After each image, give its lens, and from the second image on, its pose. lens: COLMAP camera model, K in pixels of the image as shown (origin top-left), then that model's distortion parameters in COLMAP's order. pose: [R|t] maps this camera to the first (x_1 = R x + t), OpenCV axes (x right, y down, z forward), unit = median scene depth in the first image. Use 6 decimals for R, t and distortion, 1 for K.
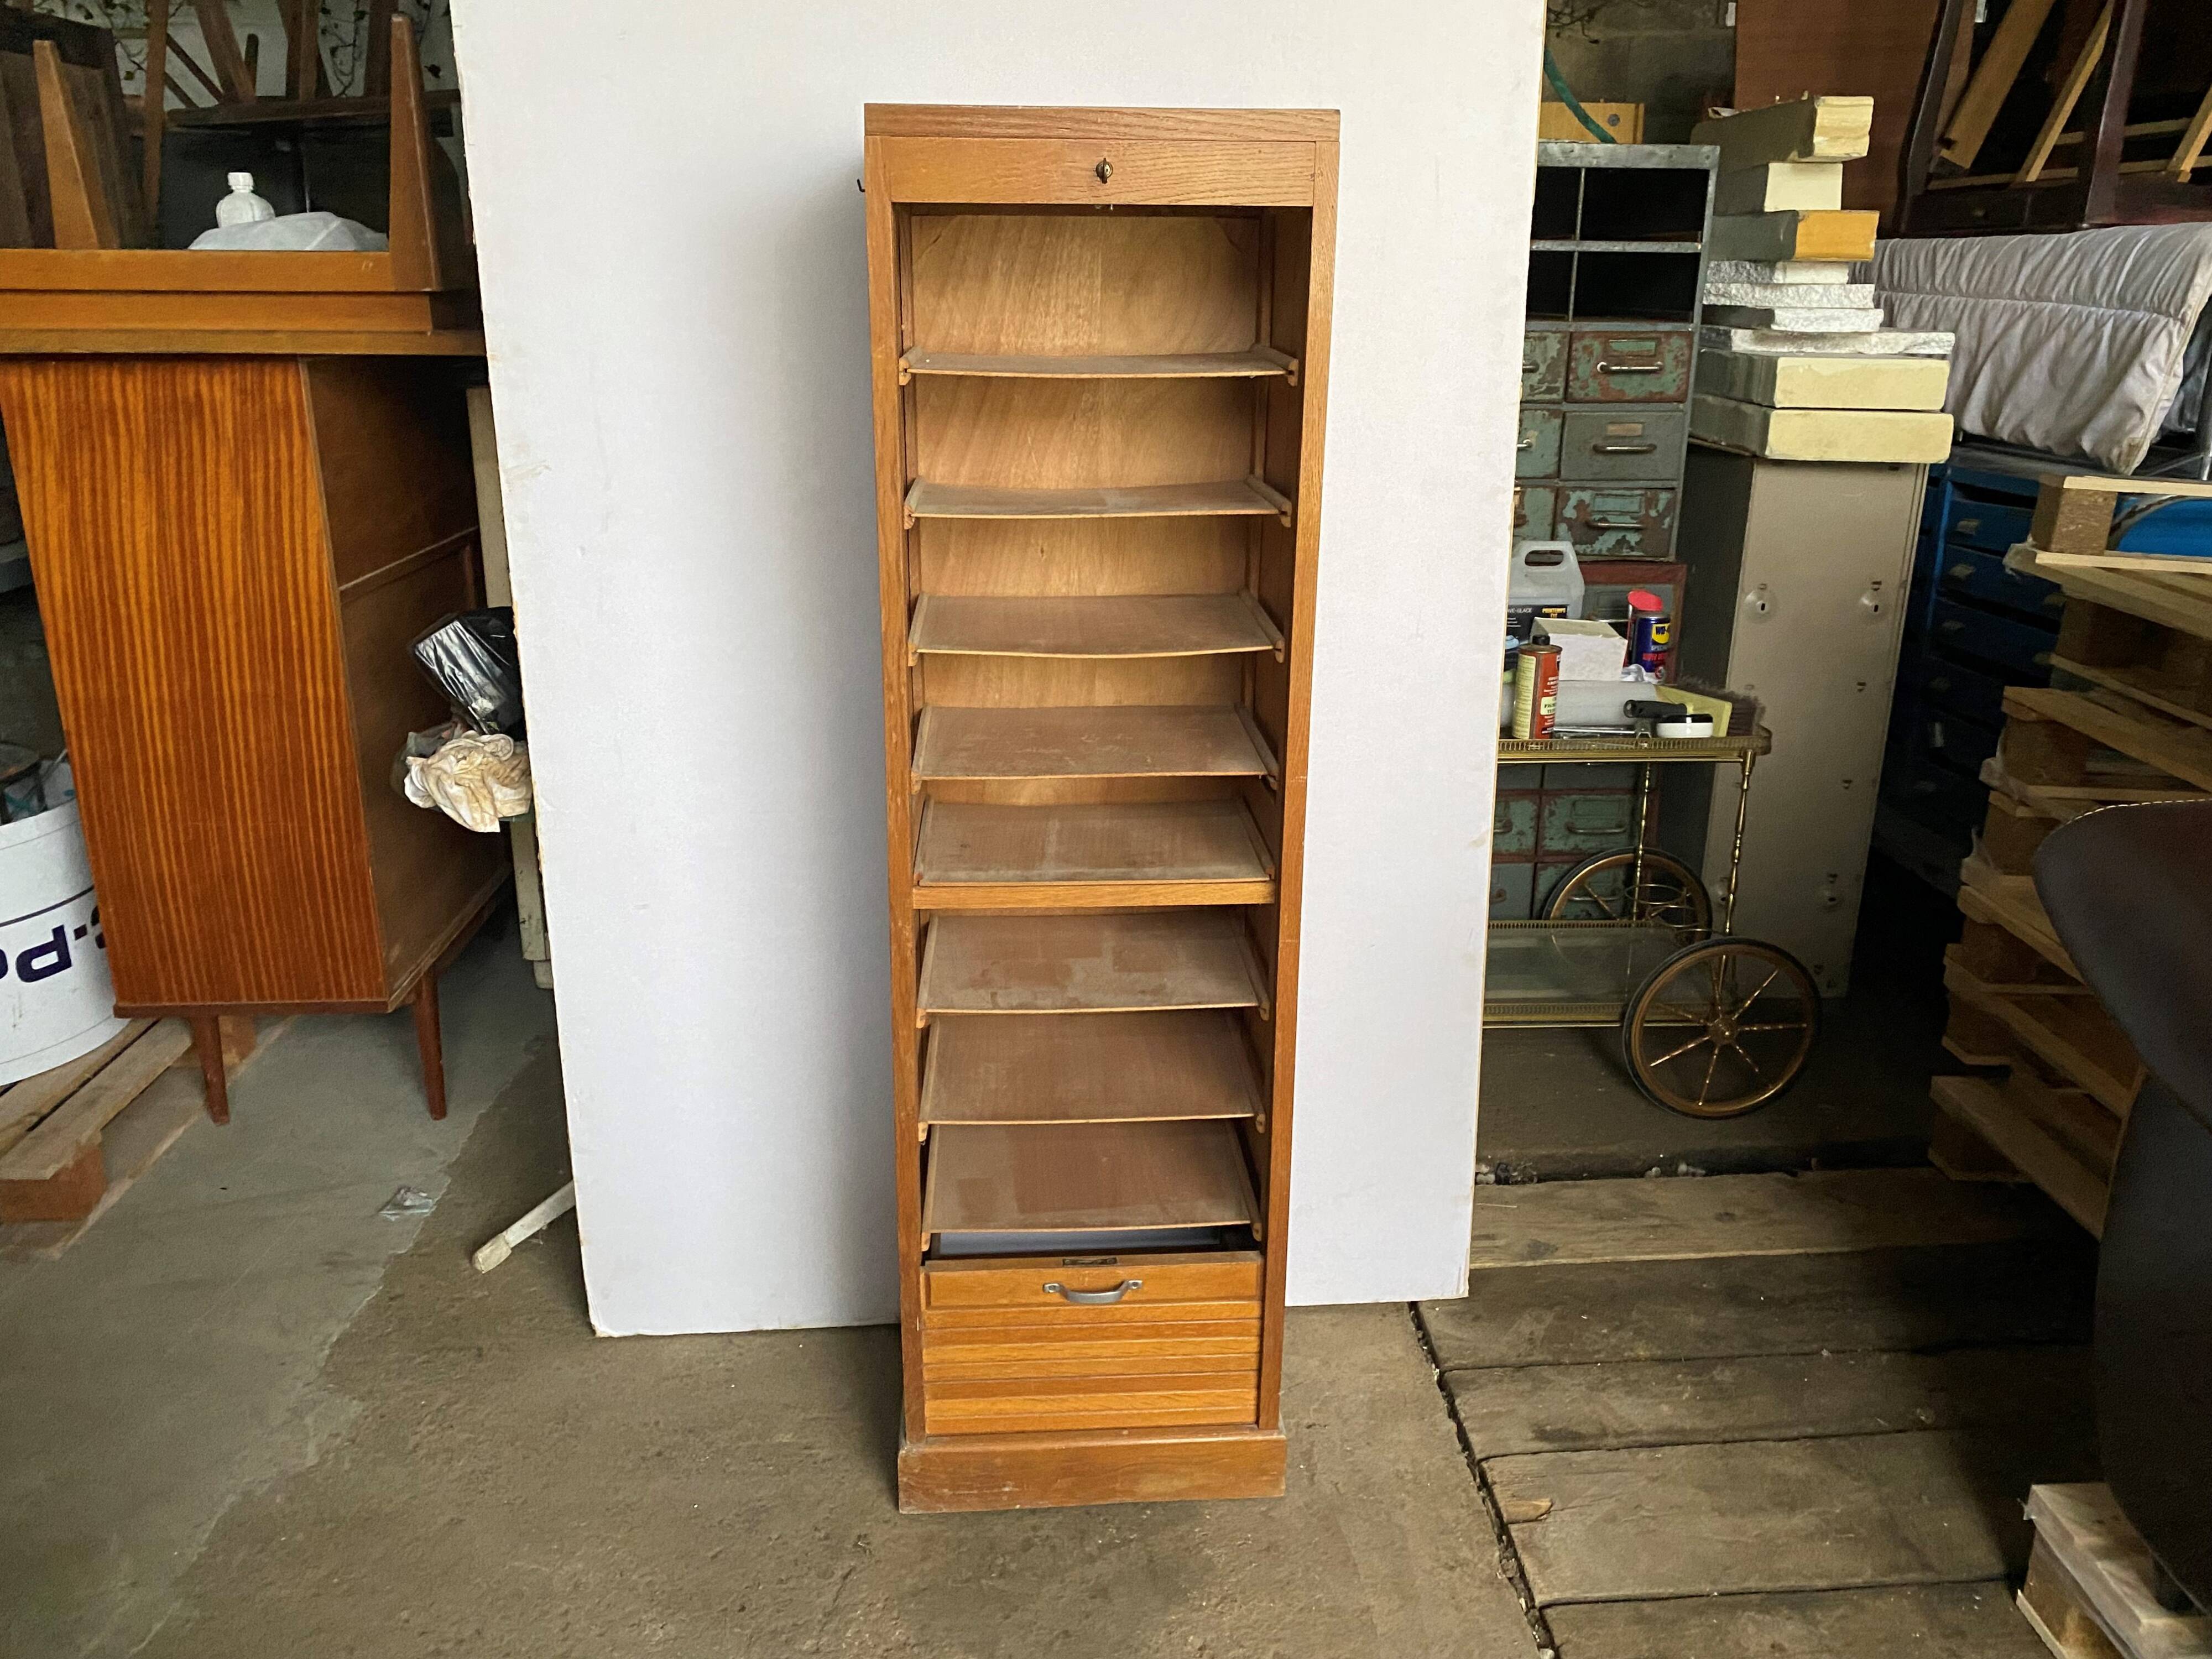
lens RADIAL K [[1697.2, 0, 1116.0], [0, 1697.2, 814.1], [0, 0, 1]] dist [0.011128, -0.004279]
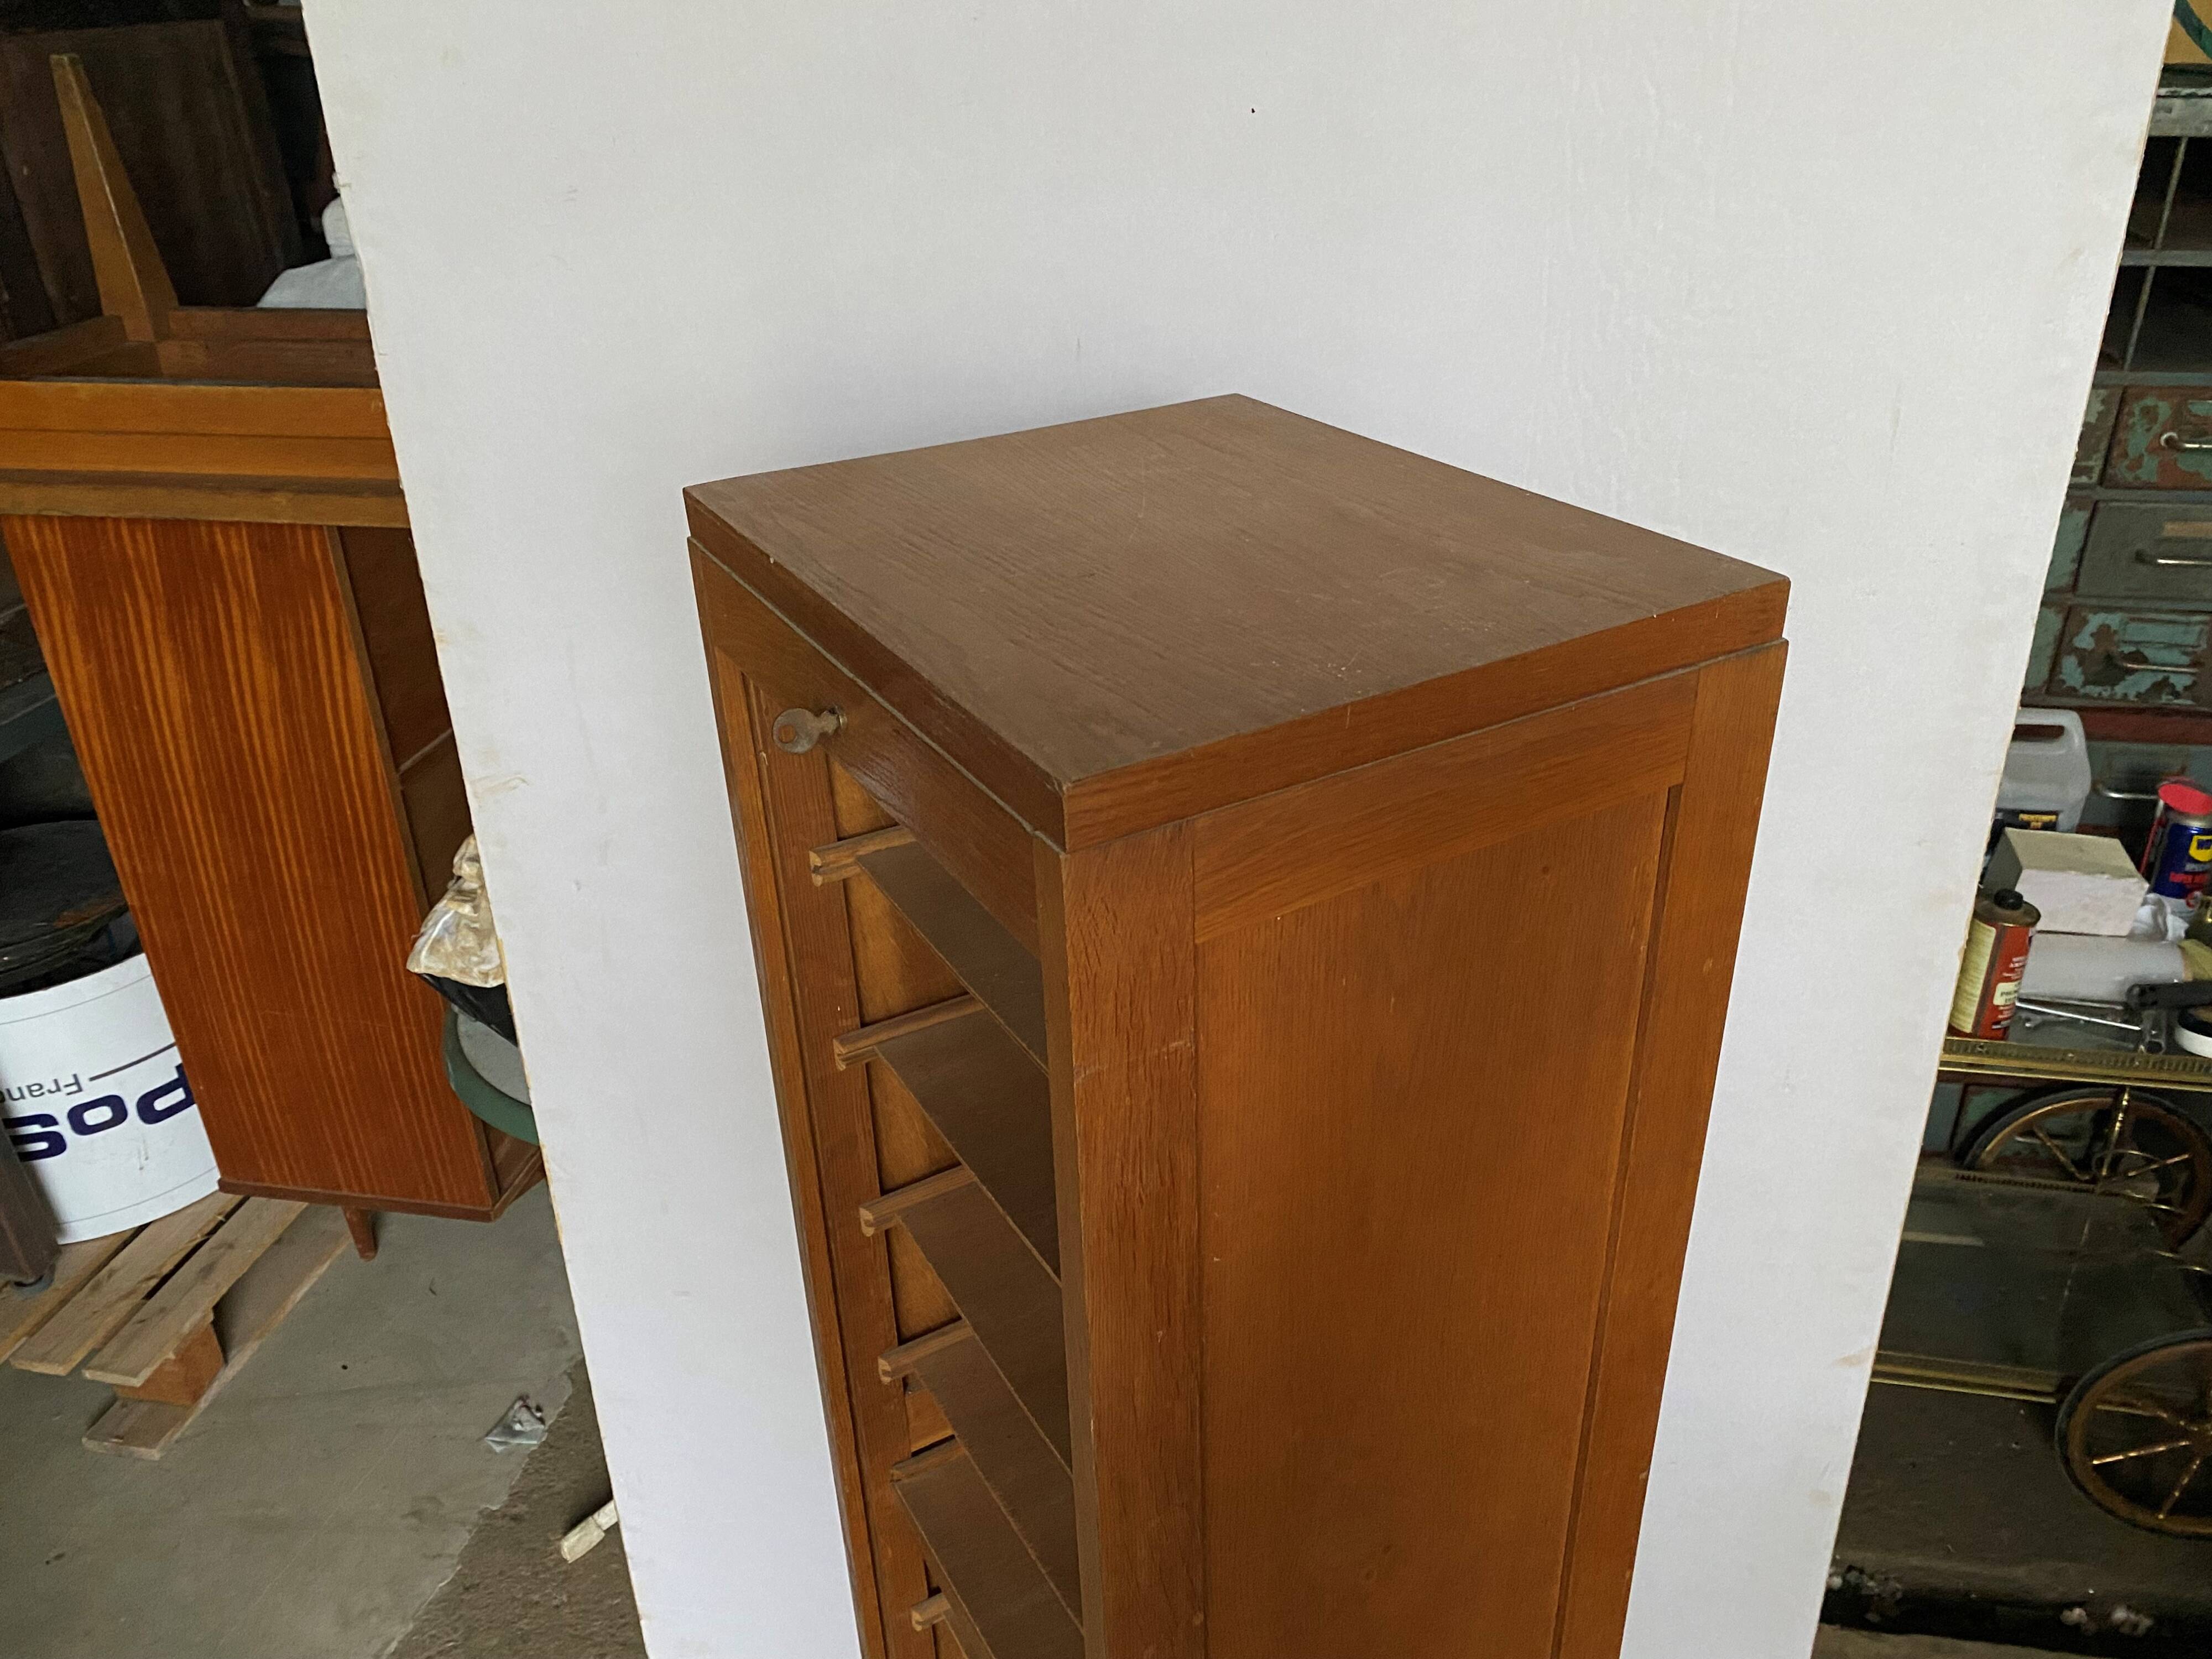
lens RADIAL K [[1697.2, 0, 1110.5], [0, 1697.2, 836.7], [0, 0, 1]] dist [0.011128, -0.004279]
pose [[0.970324, 0.085694, -0.226115, 0.060564], [-0.045335, 0.982987, 0.177990, -0.264695], [0.237521, -0.162457, 0.957701, 0.300222]]
